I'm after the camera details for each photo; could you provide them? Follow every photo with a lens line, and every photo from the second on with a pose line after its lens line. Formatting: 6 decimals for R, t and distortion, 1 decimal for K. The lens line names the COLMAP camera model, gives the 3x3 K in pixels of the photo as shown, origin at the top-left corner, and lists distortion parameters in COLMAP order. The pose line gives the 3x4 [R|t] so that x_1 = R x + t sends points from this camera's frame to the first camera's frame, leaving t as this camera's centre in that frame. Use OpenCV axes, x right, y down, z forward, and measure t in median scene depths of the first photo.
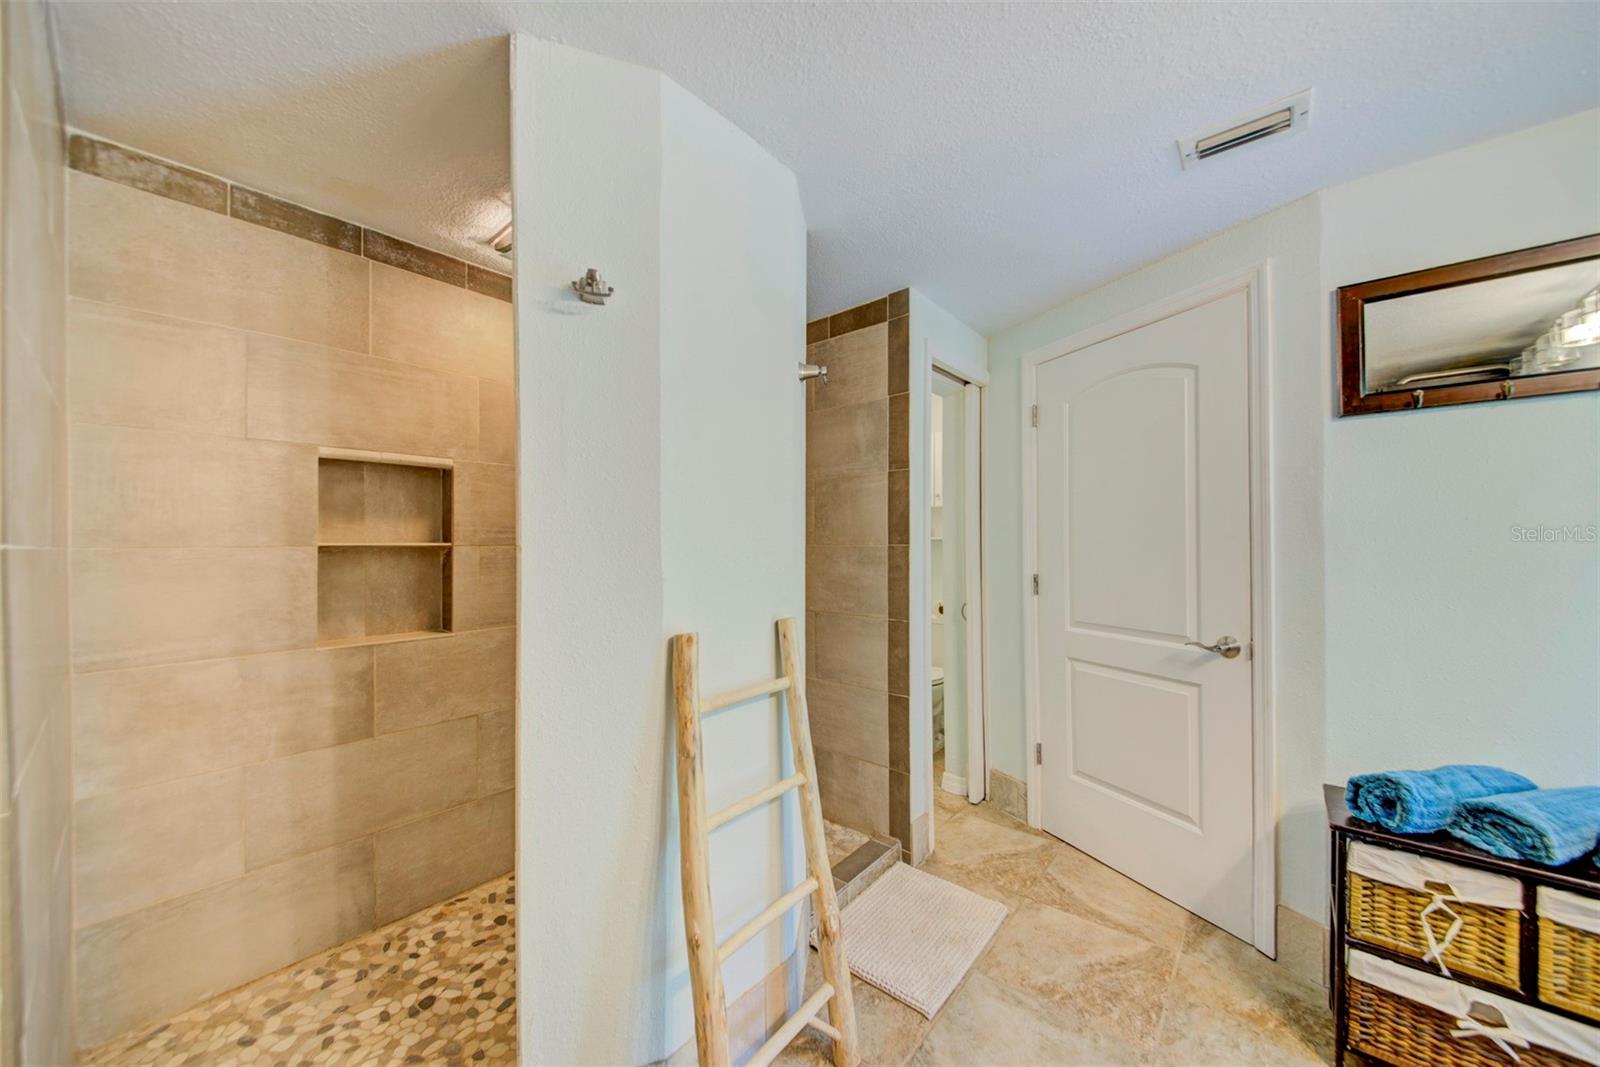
lens RADIAL K [[582.8, 0, 799.7], [0, 582.8, 538.9], [0, 0, 1]] dist [0.016456, -0.006674]
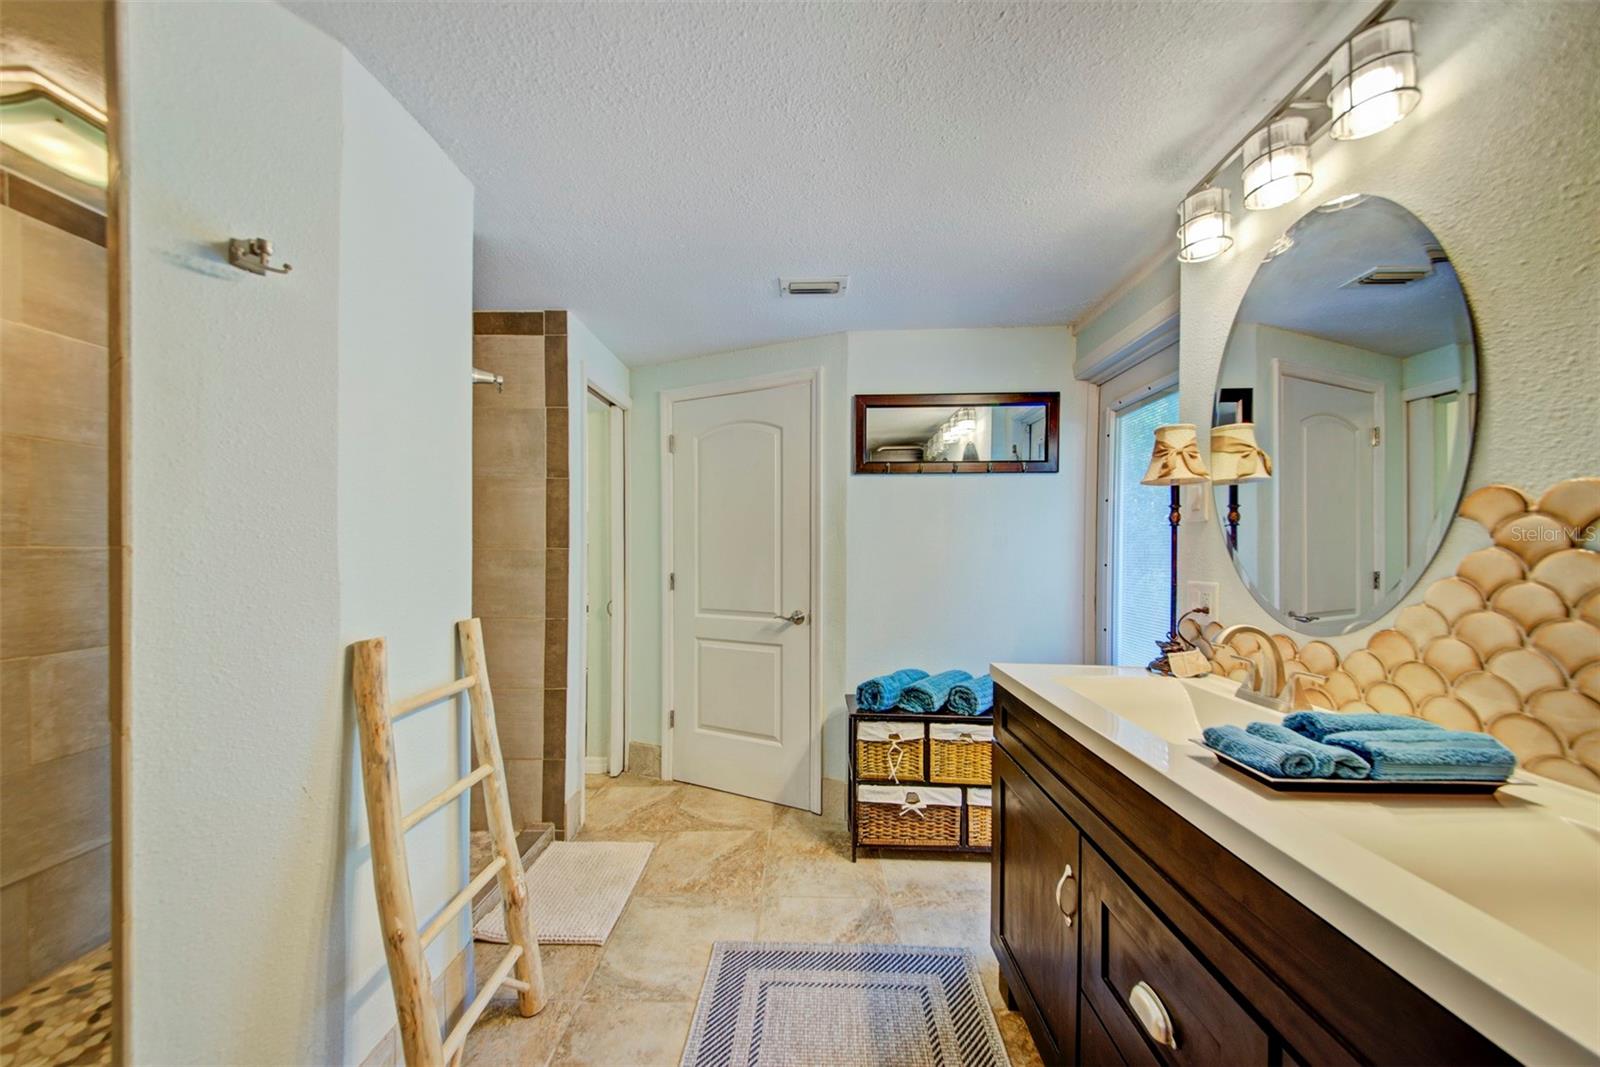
lens RADIAL K [[571.8, 0, 800.6], [0, 571.8, 570.6], [0, 0, 1]] dist [0.018655, -0.005406]
pose [[0.782409, -0.025023, 0.622263, -0.189182], [-0.002789, 0.999042, 0.043681, 0.003815], [-0.622759, -0.035911, 0.781589, -0.153158]]
